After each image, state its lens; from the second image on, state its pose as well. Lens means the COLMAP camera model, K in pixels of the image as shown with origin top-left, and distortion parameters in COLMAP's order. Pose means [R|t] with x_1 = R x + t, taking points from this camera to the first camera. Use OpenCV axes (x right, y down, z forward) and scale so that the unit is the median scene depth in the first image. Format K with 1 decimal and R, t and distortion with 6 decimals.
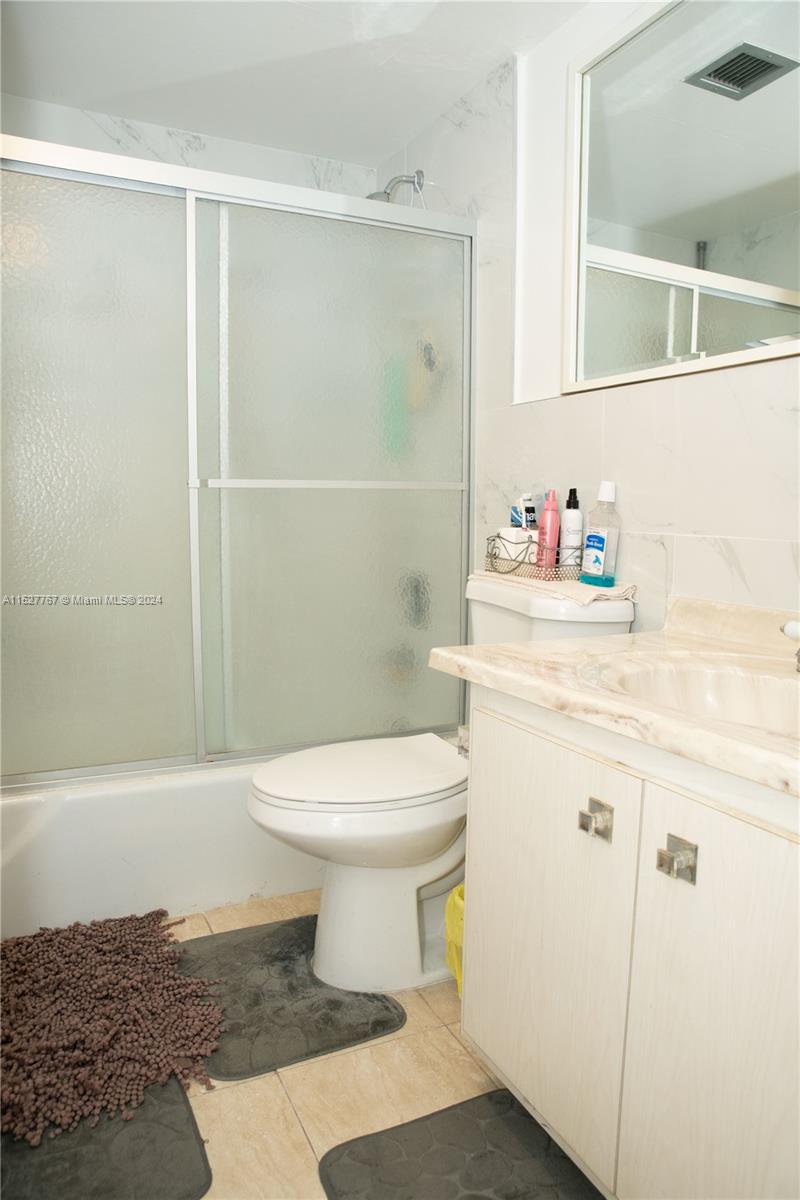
lens RADIAL K [[840.0, 0, 400.4], [0, 840.0, 599.8], [0, 0, 1]] dist [-0.090897, 0.052675]
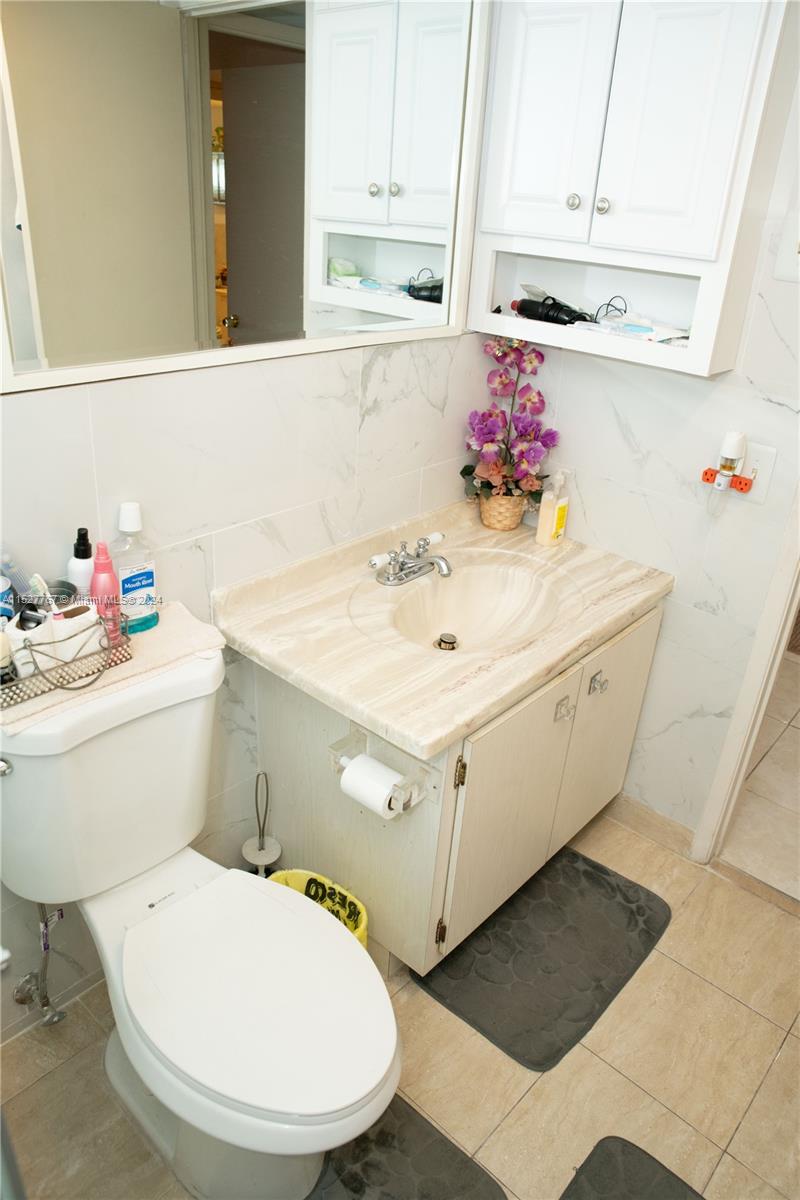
lens RADIAL K [[840.0, 0, 400.8], [0, 840.0, 604.2], [0, 0, 1]] dist [-0.090897, 0.052675]
pose [[-0.390470, -0.462189, 0.796187, -0.533628], [0.015849, 0.861339, 0.507783, -0.476727], [-0.920479, 0.210892, -0.329002, 1.111941]]
